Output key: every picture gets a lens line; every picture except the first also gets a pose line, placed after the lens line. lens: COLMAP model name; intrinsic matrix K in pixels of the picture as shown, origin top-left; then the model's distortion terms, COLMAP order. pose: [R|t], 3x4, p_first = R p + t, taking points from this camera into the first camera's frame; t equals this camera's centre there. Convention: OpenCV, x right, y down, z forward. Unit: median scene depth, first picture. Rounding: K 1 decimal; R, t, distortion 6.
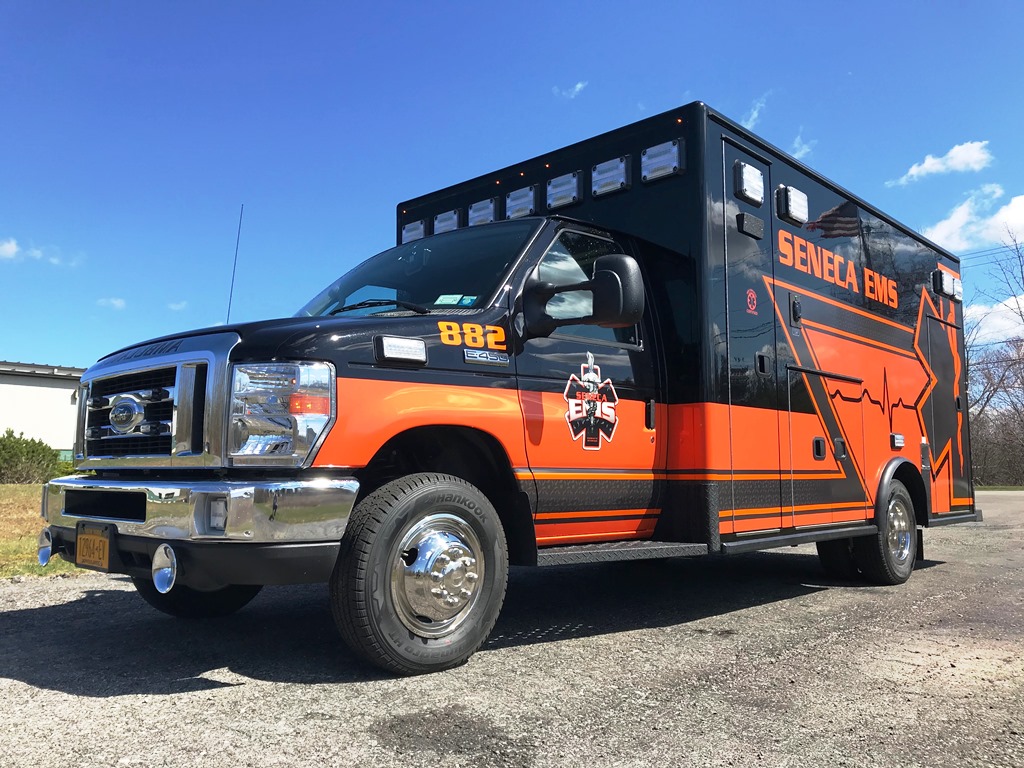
lens RADIAL K [[841.8, 0, 512.0], [0, 841.8, 384.0], [0, 0, 1]] dist [0.016231, 0.000663]
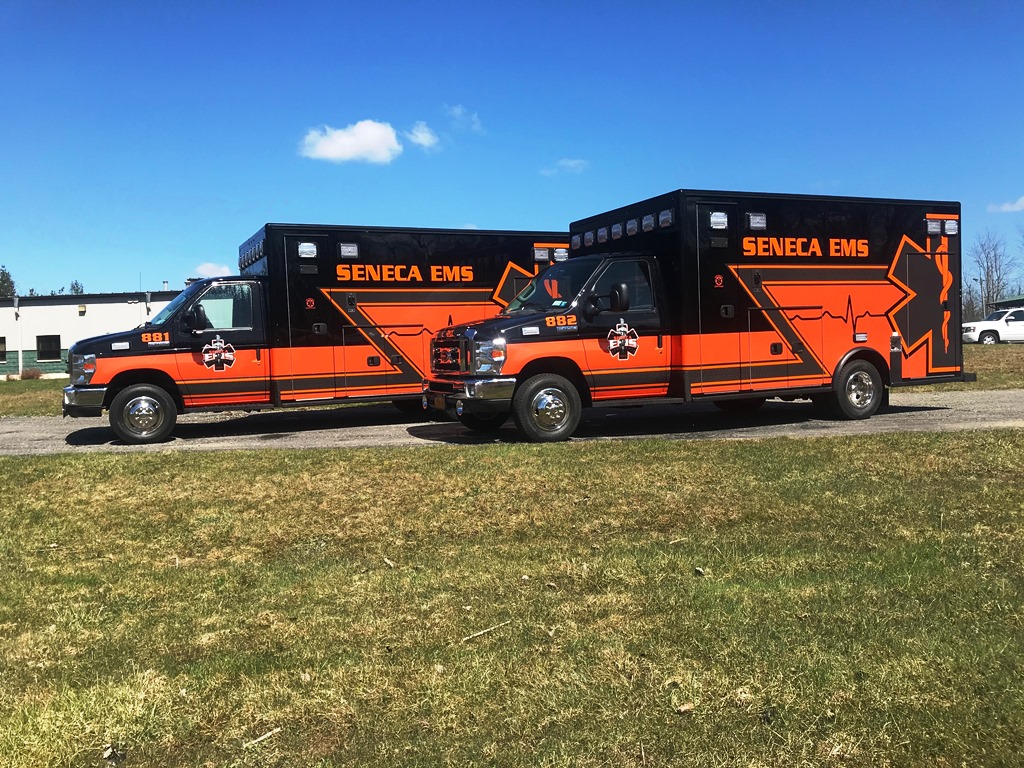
lens RADIAL K [[841.8, 0, 512.0], [0, 841.8, 384.0], [0, 0, 1]] dist [0.016231, 0.000663]
pose [[0.918019, -0.027905, -0.395553, 0.731211], [0.088203, 0.986900, 0.135084, -0.200464], [0.386602, -0.158899, 0.908455, -1.265470]]
